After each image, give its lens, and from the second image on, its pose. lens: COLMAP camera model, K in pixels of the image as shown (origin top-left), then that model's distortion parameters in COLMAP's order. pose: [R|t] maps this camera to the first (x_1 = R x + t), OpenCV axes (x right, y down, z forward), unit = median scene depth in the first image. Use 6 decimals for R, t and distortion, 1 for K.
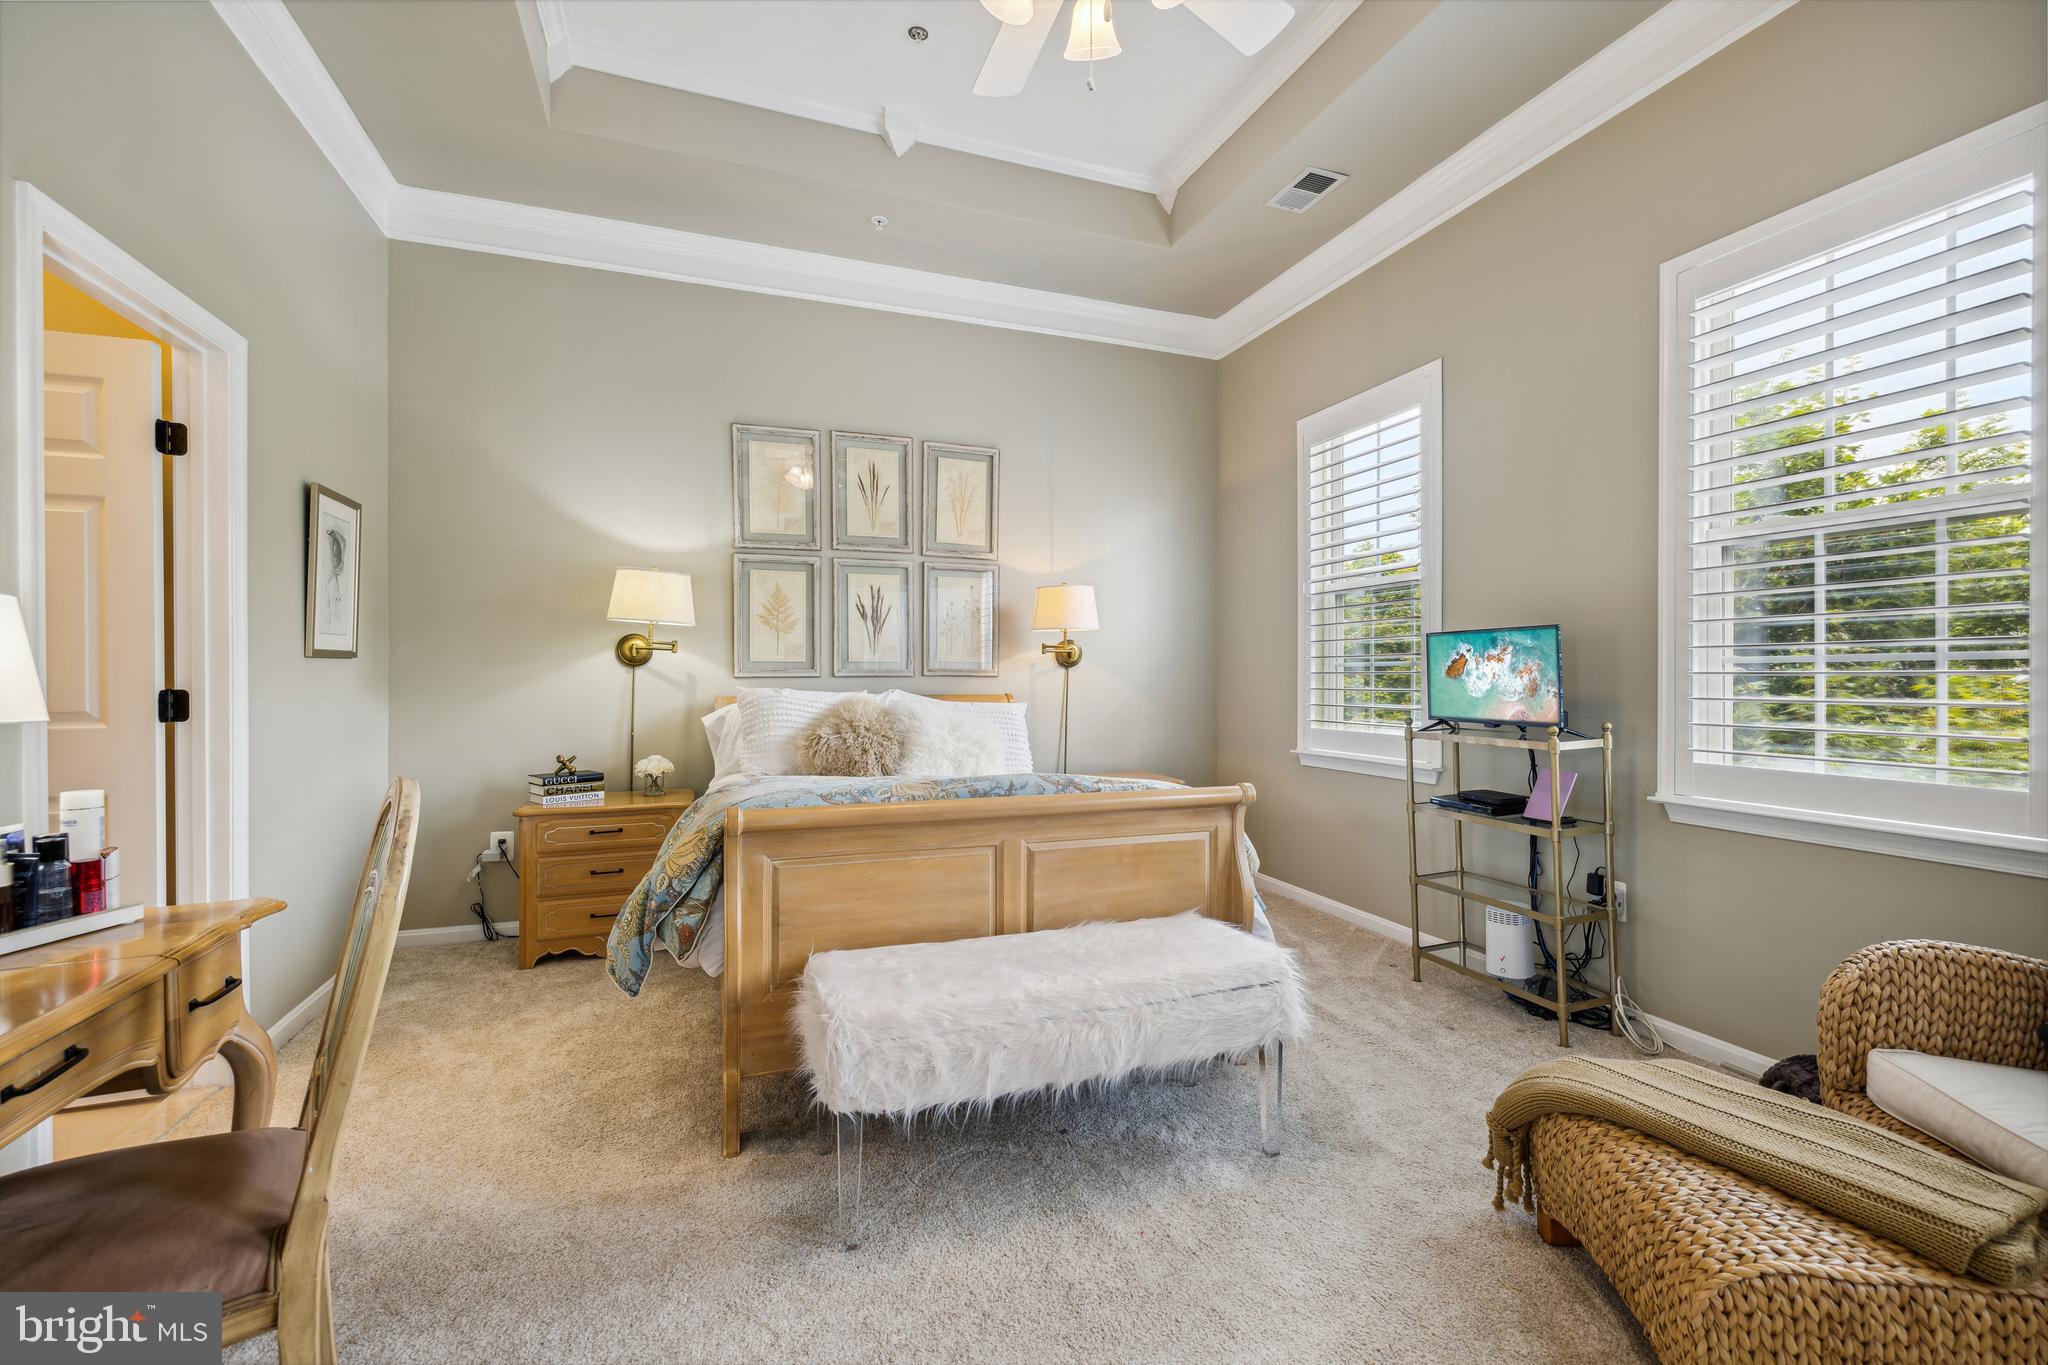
lens RADIAL K [[852.0, 0, 1023.5], [0, 852.0, 676.1], [0, 0, 1]] dist [-0.000822, 0.000091]
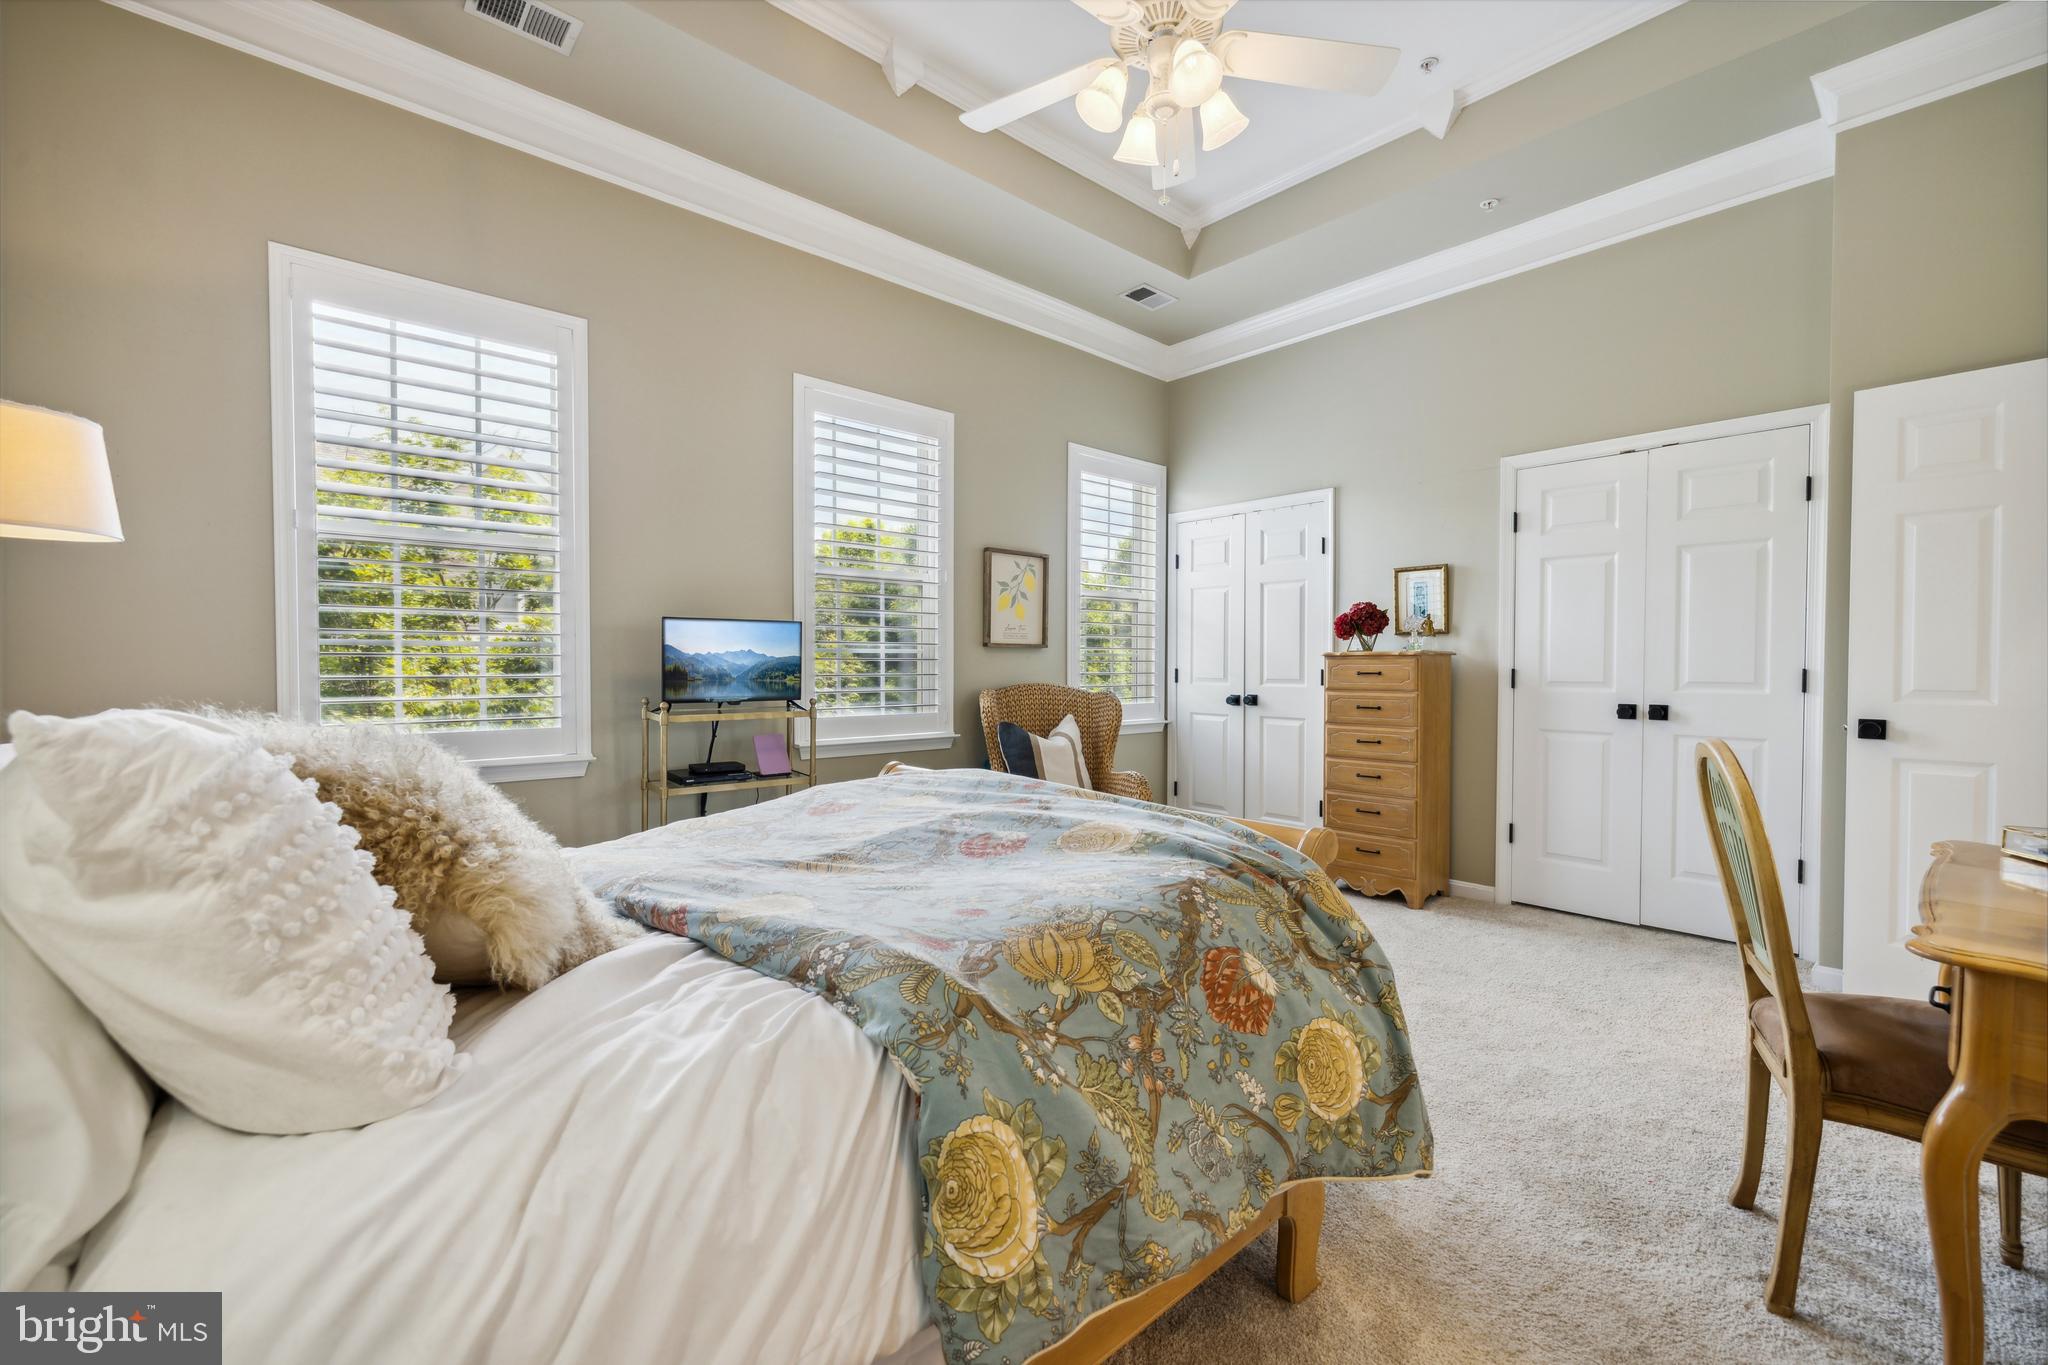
lens RADIAL K [[852.0, 0, 1024.5], [0, 852.0, 680.1], [0, 0, 1]] dist [-0.000822, 0.000091]
pose [[-0.357620, -0.008977, 0.933824, -0.828382], [0.004862, 0.999922, 0.011474, 0.022329], [-0.933855, 0.008643, -0.357548, 1.318850]]
